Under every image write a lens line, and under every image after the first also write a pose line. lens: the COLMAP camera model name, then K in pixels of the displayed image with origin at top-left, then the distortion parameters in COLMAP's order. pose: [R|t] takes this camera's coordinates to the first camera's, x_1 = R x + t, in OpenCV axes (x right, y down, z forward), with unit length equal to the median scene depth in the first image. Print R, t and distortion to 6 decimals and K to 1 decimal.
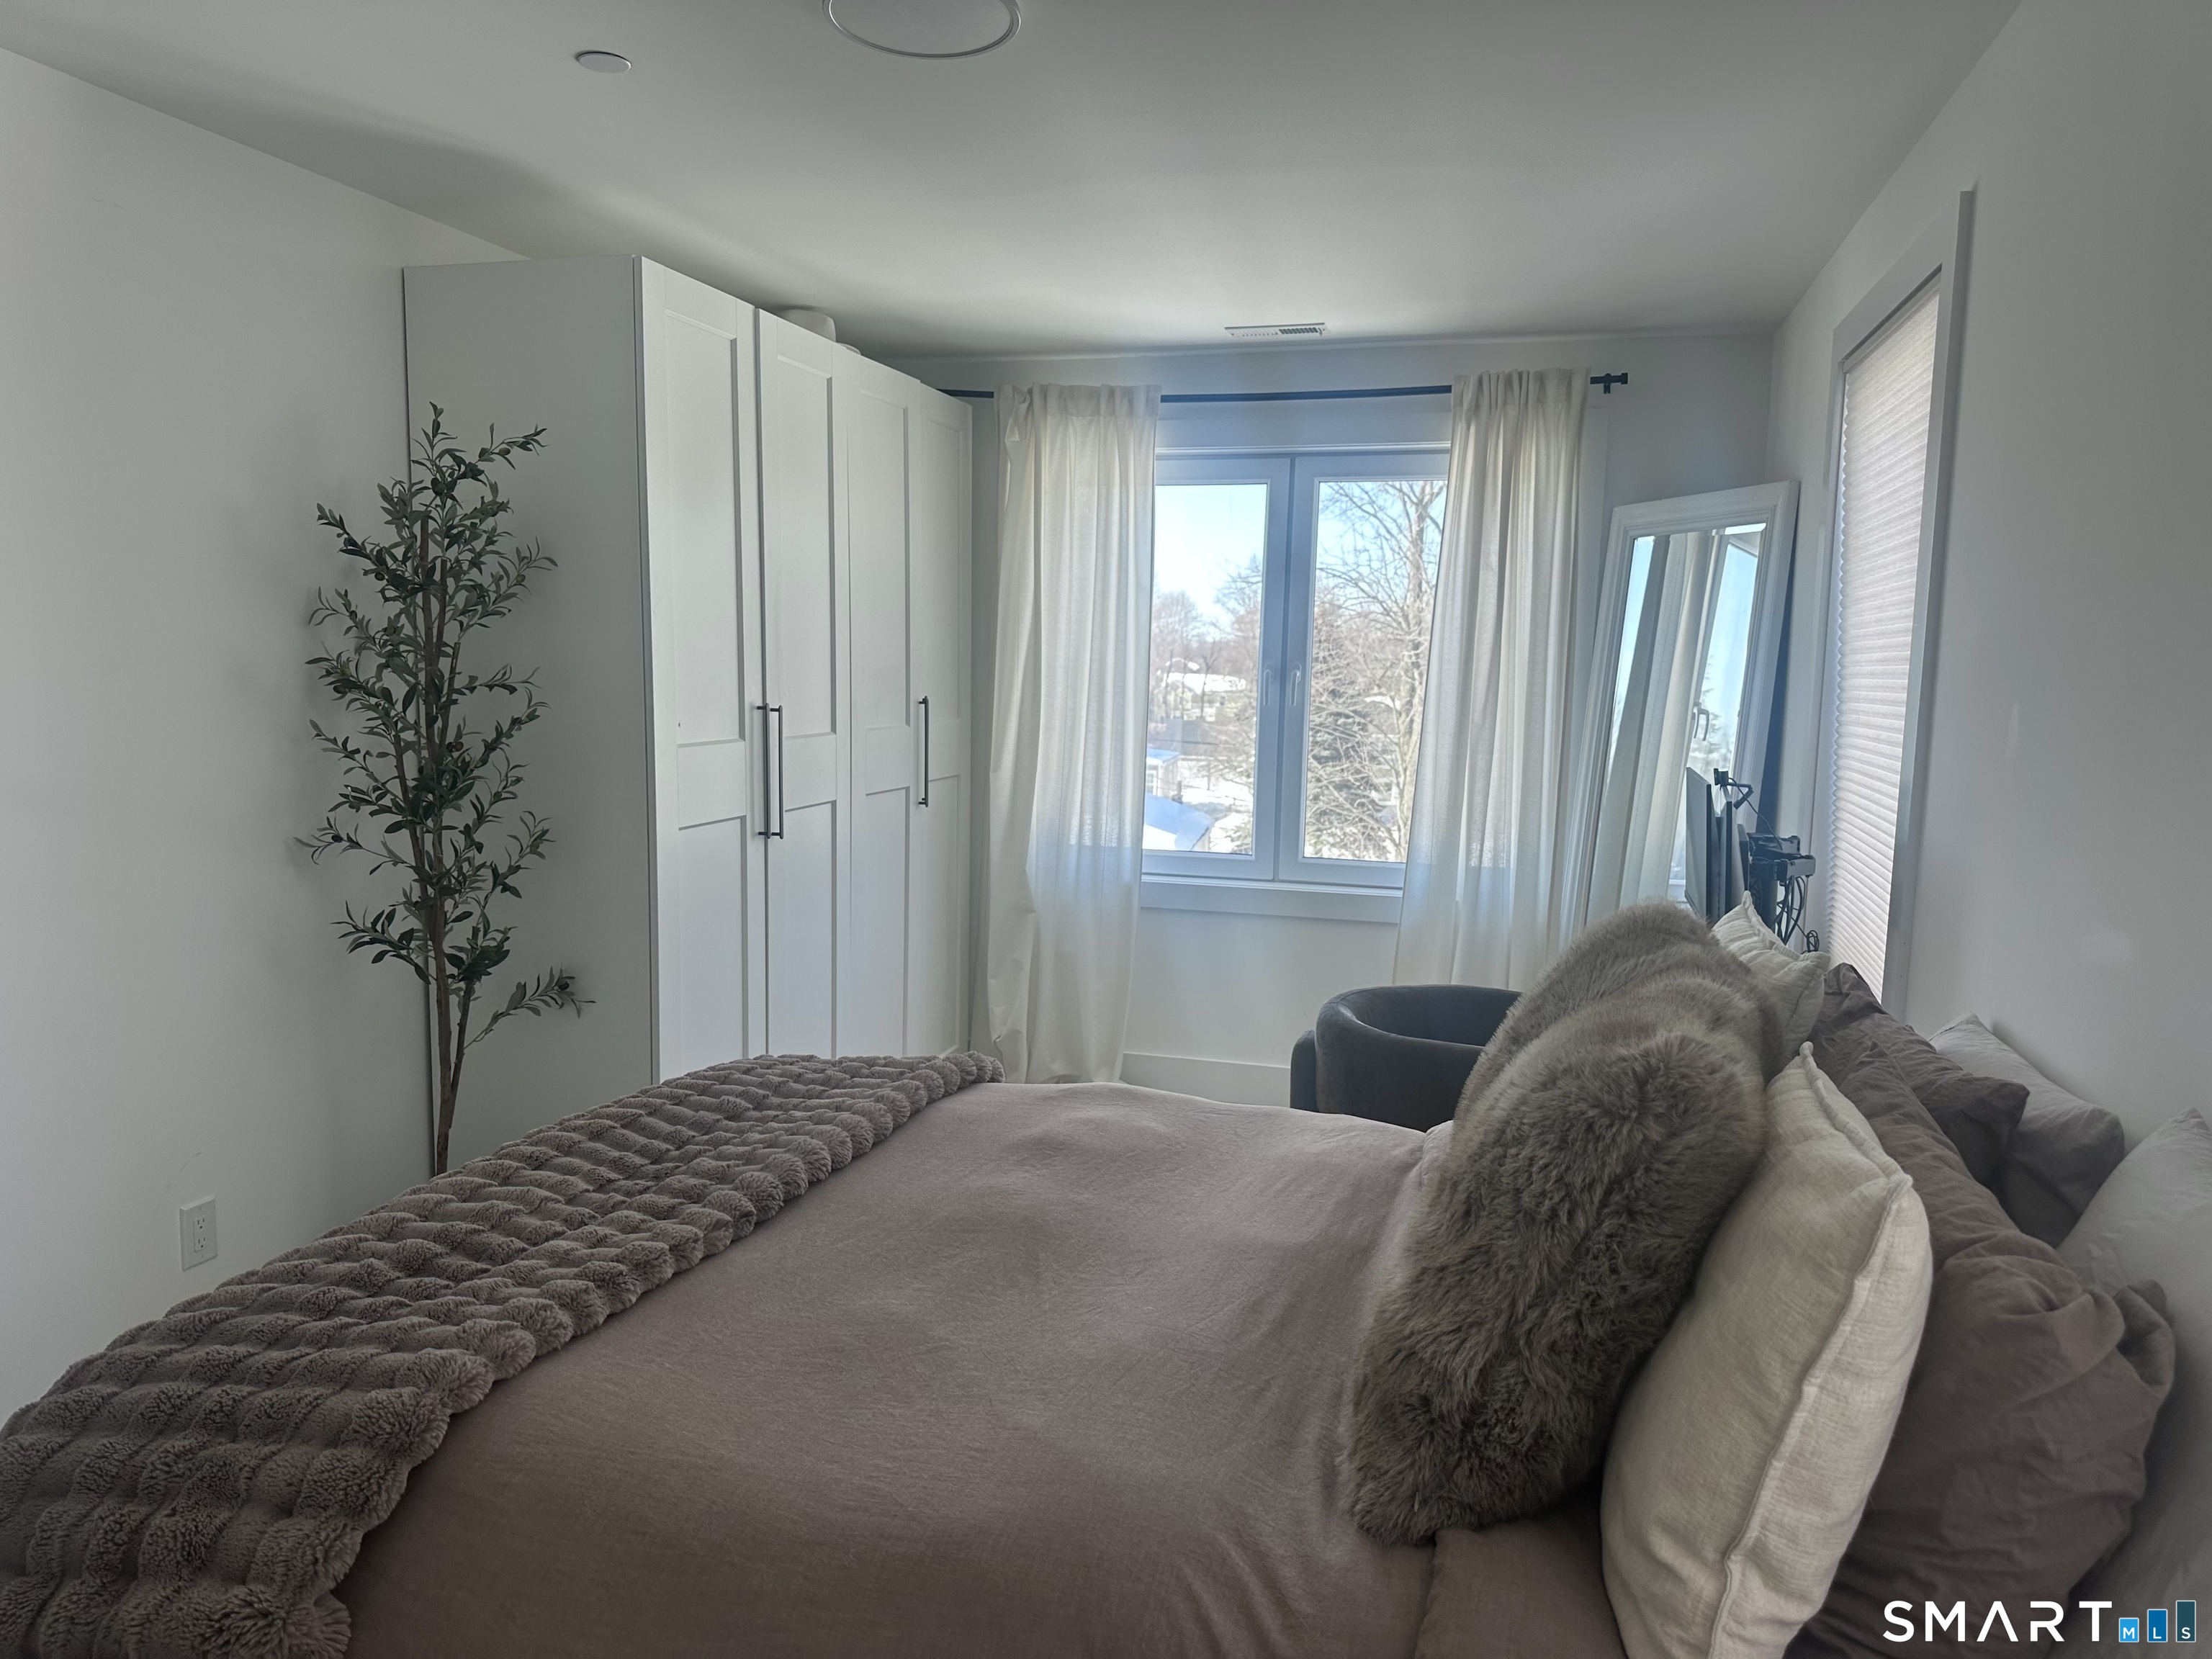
lens RADIAL K [[1554.9, 0, 1101.4], [0, 1554.9, 837.4], [0, 0, 1]] dist [0.118254, -0.127139]
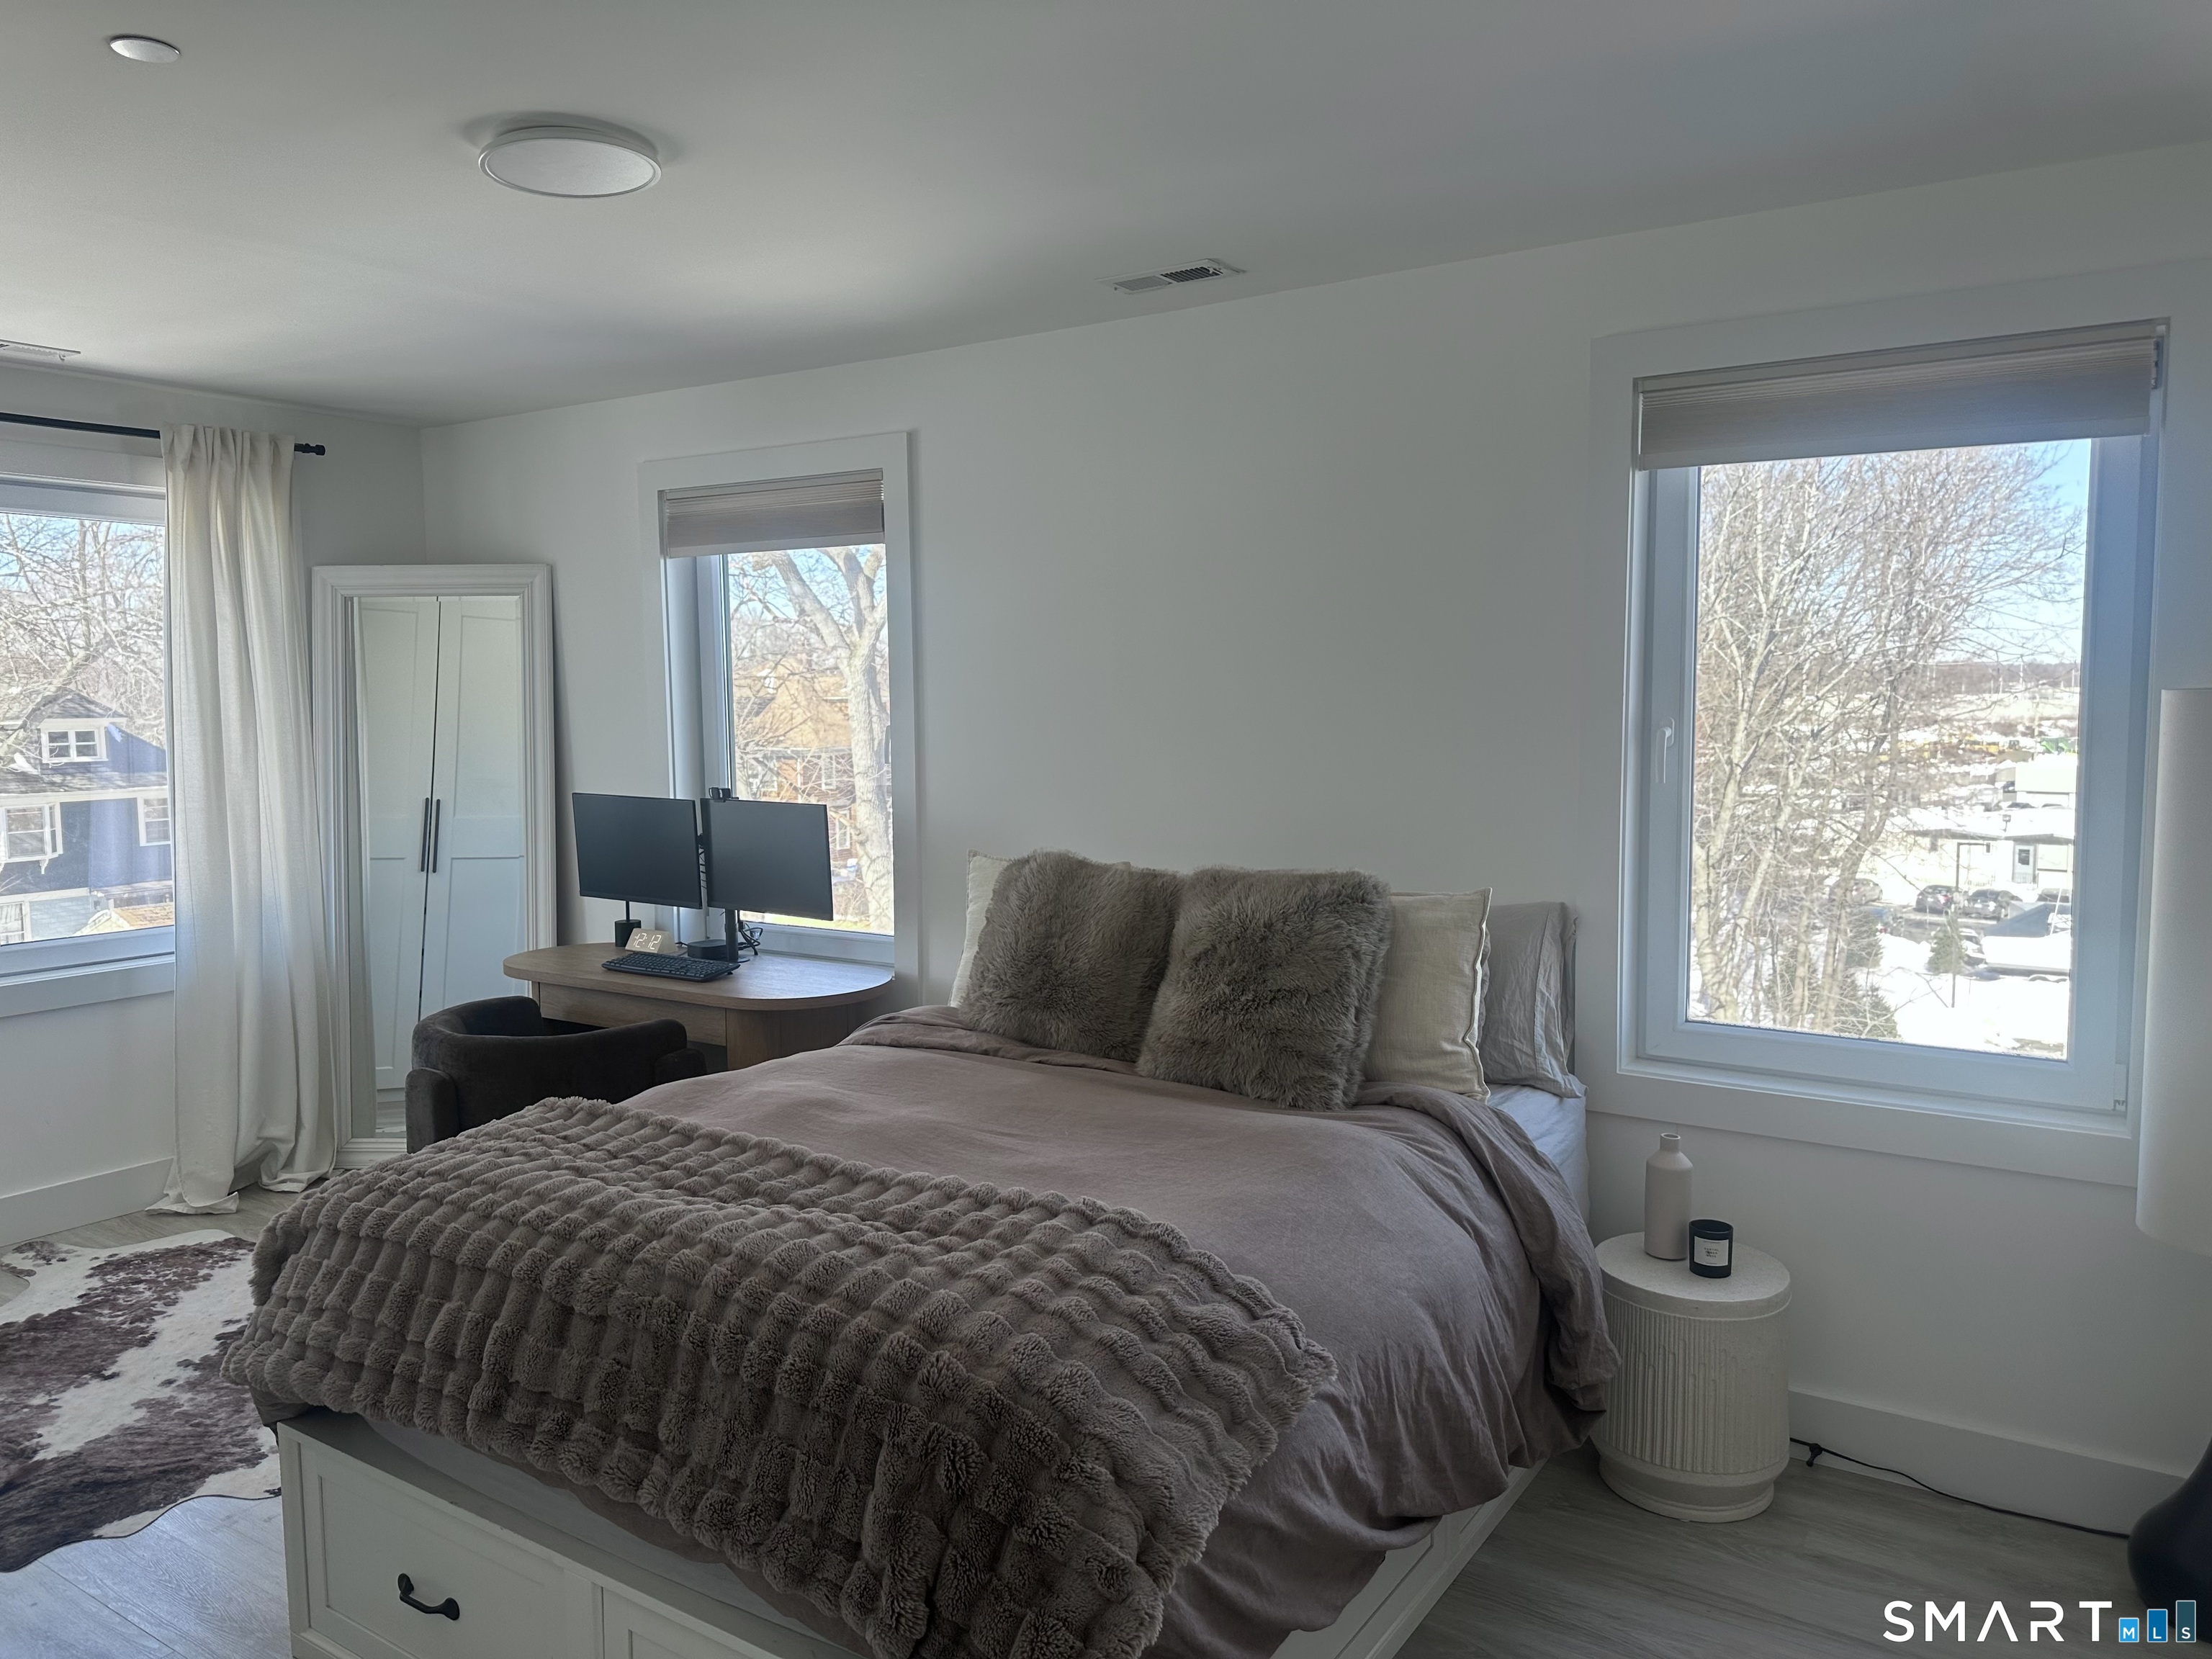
lens RADIAL K [[1554.9, 0, 1101.4], [0, 1554.9, 837.4], [0, 0, 1]] dist [0.118254, -0.127139]
pose [[0.318773, -0.113467, 0.941015, -0.539270], [0.123719, 0.989296, 0.077378, -0.042714], [-0.939722, 0.091756, 0.329399, 0.150611]]
